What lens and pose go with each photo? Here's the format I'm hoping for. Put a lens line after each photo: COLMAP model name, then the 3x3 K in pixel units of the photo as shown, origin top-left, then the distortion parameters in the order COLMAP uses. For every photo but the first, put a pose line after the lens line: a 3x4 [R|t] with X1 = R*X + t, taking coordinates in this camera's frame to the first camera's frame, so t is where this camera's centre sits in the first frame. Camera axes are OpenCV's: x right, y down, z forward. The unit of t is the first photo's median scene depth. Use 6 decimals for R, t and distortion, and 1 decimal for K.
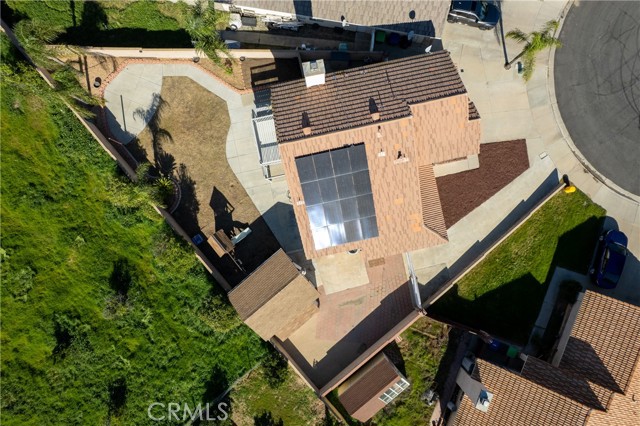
lens RADIAL K [[410.7, 0, 318.5], [0, 410.7, 214.2], [0, 0, 1]] dist [-0.070787, 0.066404]
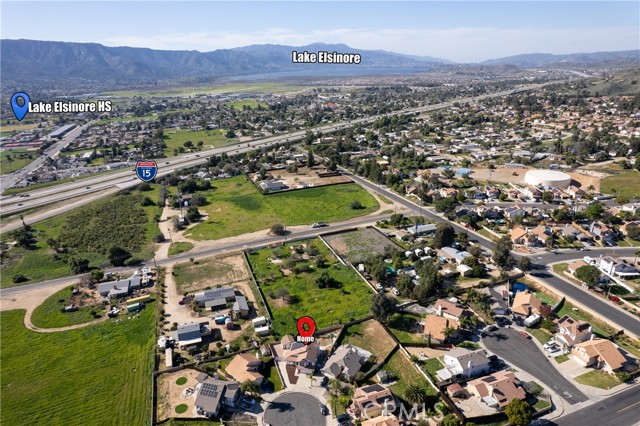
lens RADIAL K [[410.7, 0, 318.5], [0, 410.7, 214.2], [0, 0, 1]] dist [-0.070787, 0.066404]
pose [[-0.358123, 0.344688, -0.867720, 3.856423], [-0.933311, -0.106234, 0.342994, -1.853027], [0.026045, 0.932687, 0.359745, -2.552087]]
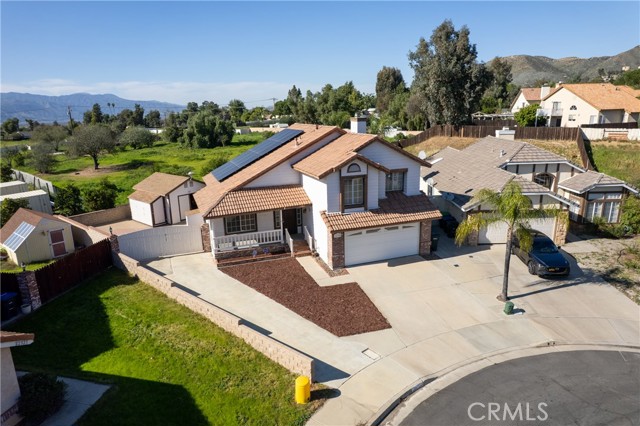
lens RADIAL K [[410.7, 0, 318.5], [0, 410.7, 214.2], [0, 0, 1]] dist [-0.070787, 0.066404]
pose [[0.147912, 0.257071, -0.955006, 0.959715], [-0.988655, 0.063958, -0.135907, -0.033828], [0.026143, 0.964274, 0.263614, 0.728494]]
